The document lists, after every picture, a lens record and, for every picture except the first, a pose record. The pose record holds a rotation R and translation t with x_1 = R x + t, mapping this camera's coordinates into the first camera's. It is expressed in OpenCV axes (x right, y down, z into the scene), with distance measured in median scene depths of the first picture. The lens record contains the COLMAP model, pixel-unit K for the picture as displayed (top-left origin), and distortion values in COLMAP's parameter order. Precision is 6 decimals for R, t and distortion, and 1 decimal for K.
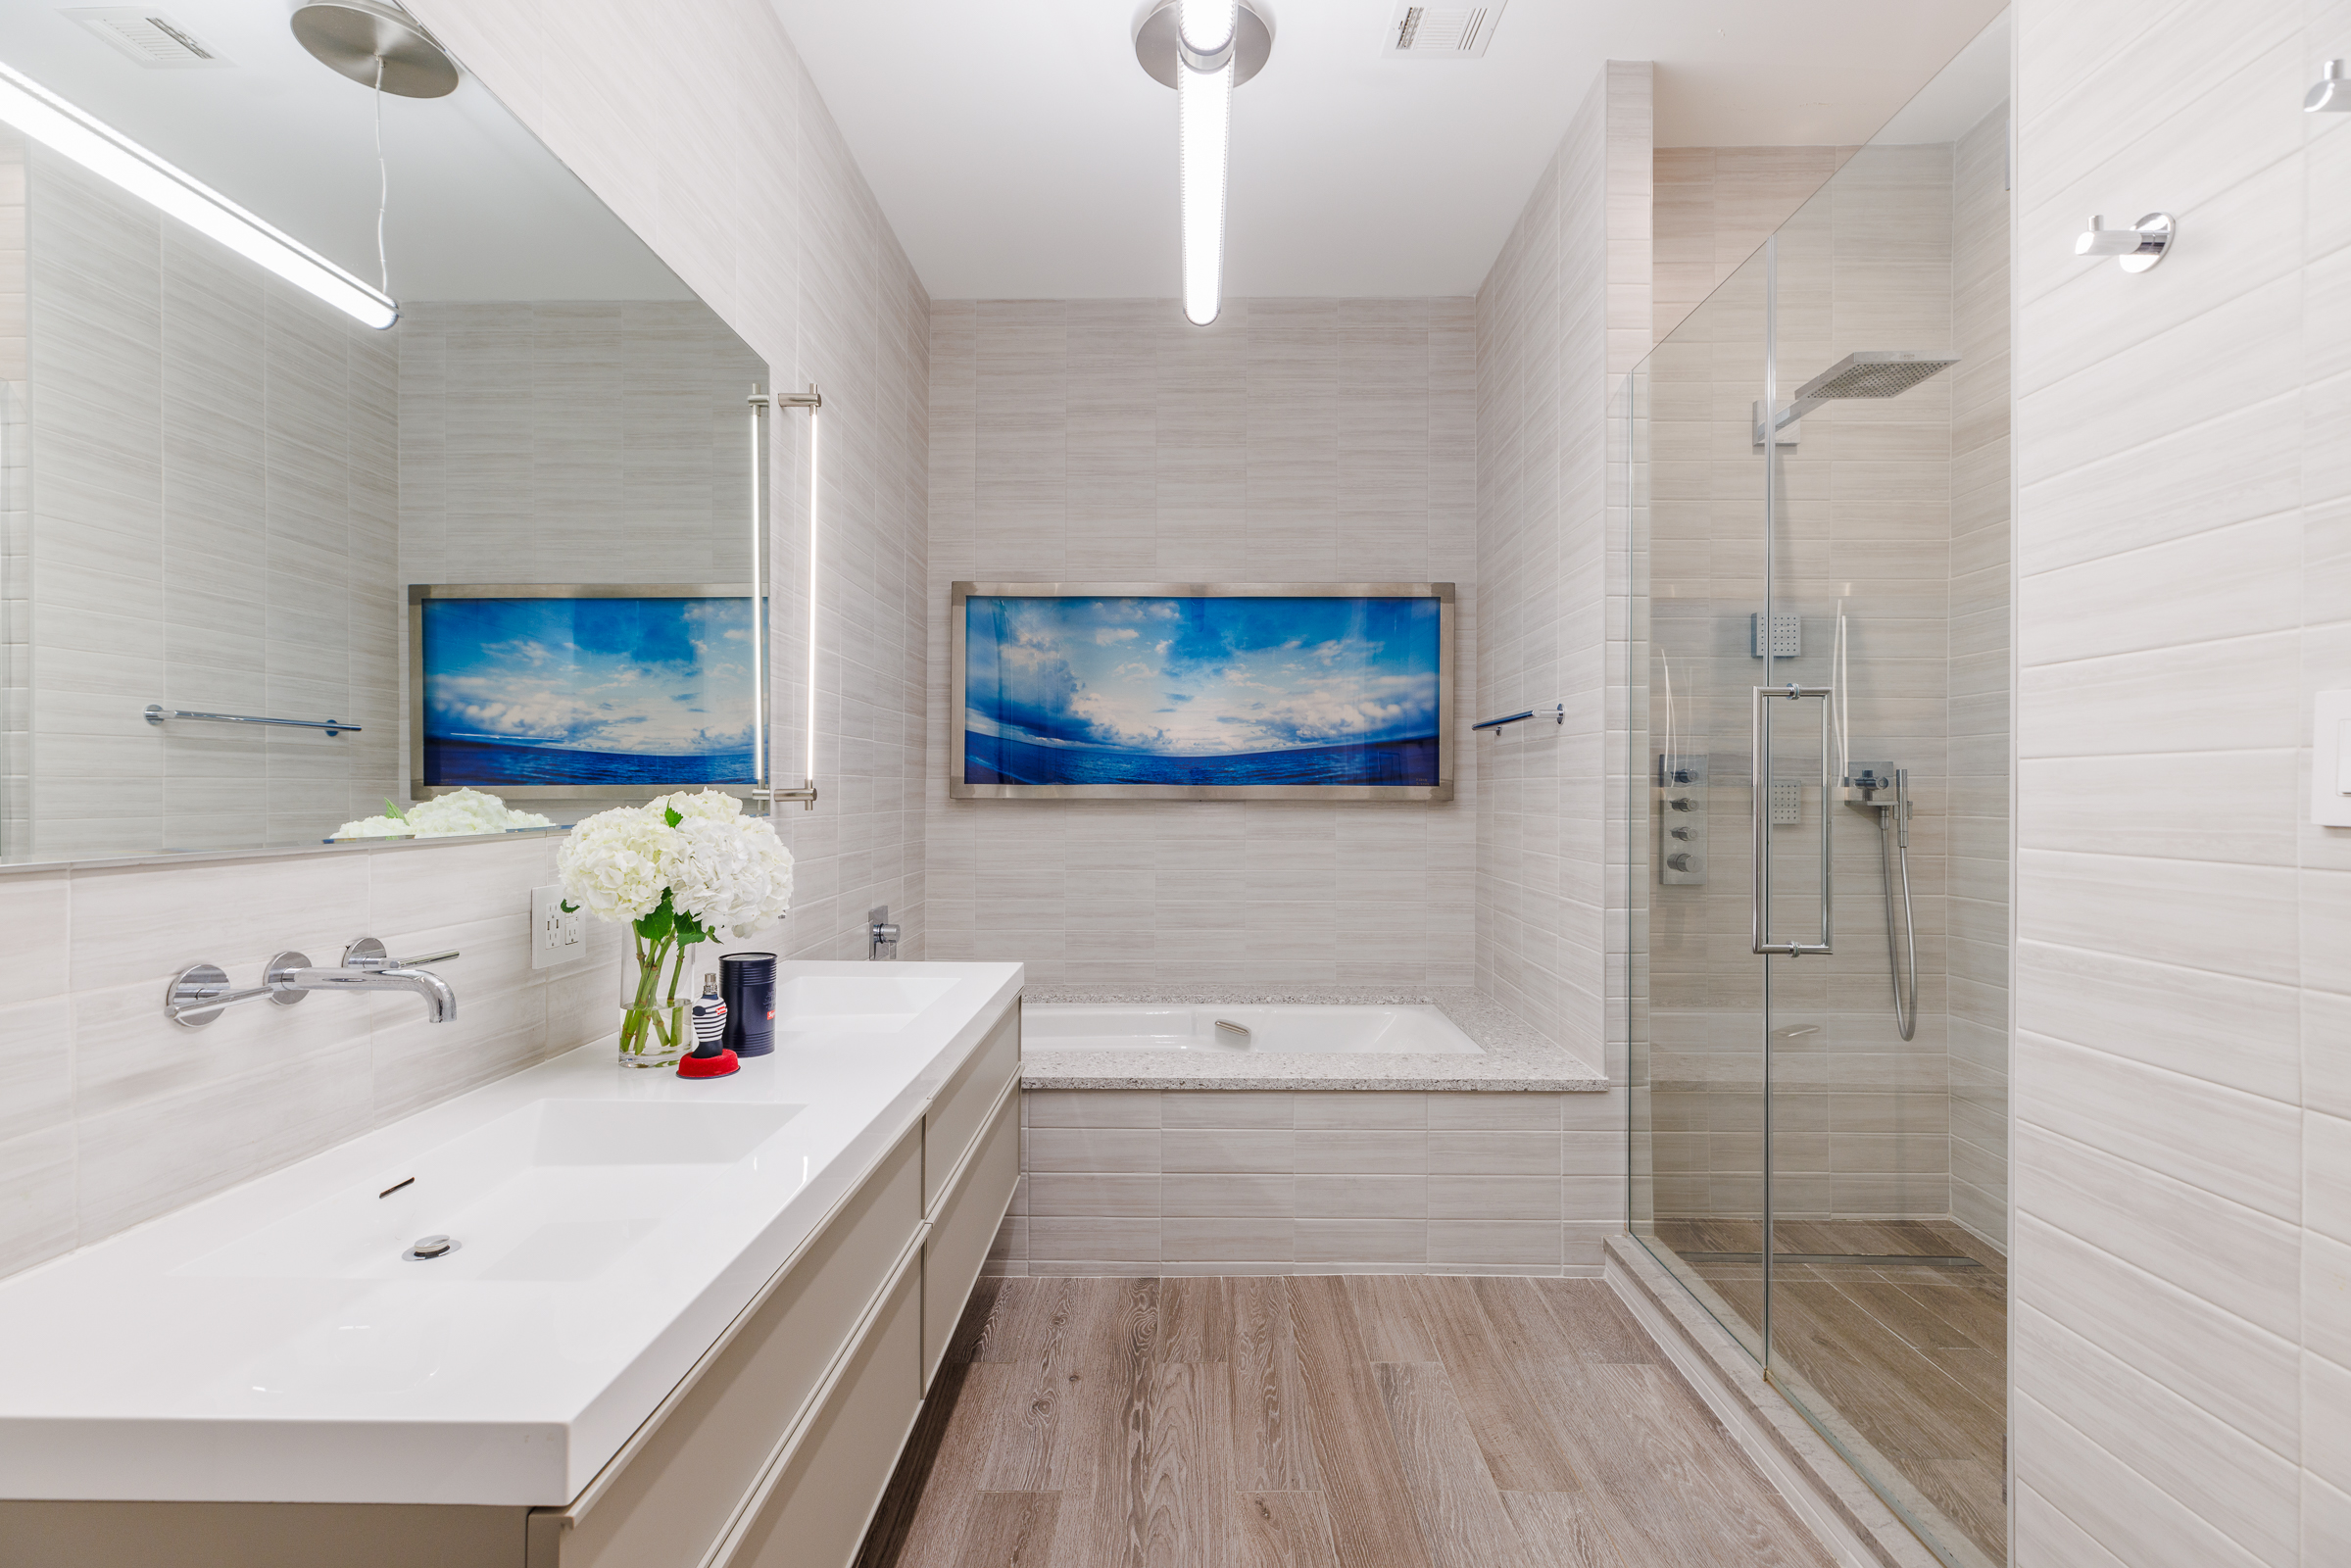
lens RADIAL K [[1084.2, 0, 1175.5], [0, 1084.2, 784.0], [0, 0, 1]] dist [0.003678, 0.000137]
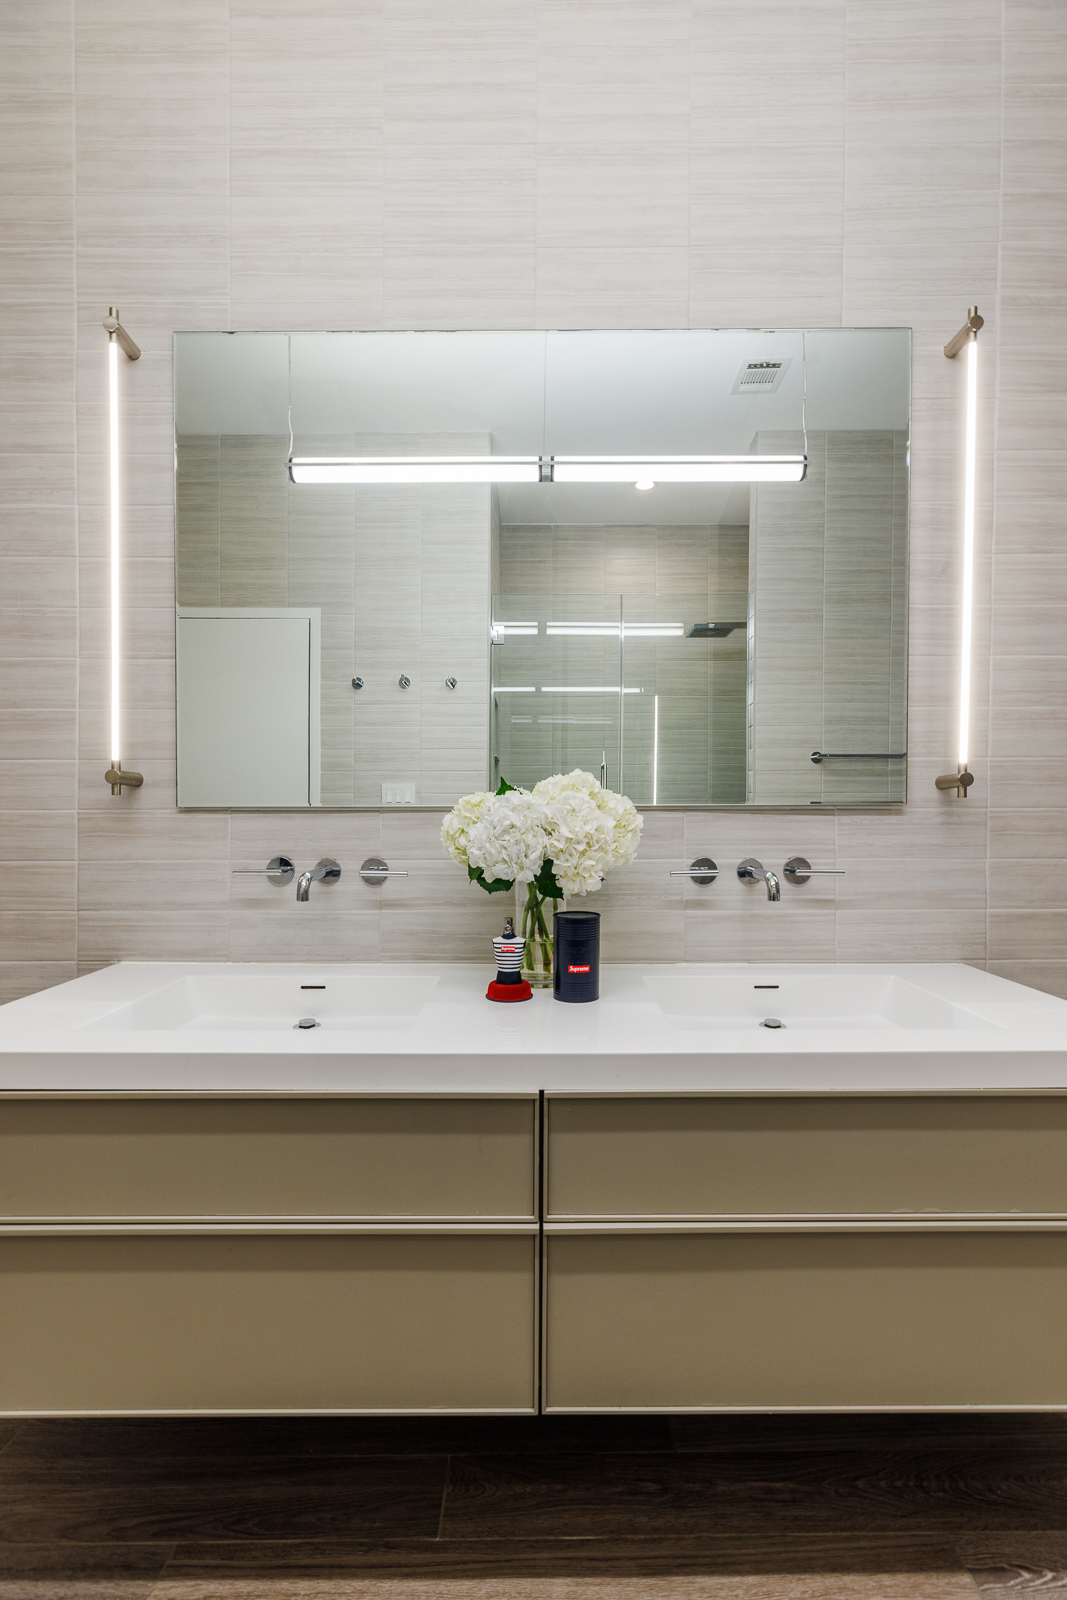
lens RADIAL K [[737.9, 0, 583.8], [0, 737.9, 825.7], [0, 0, 1]] dist [0.003678, 0.000137]
pose [[0.012941, 0.006176, -0.999897, 0.287940], [0.003620, 0.999974, 0.006223, 0.044823], [0.999910, -0.003700, 0.012919, 0.748631]]
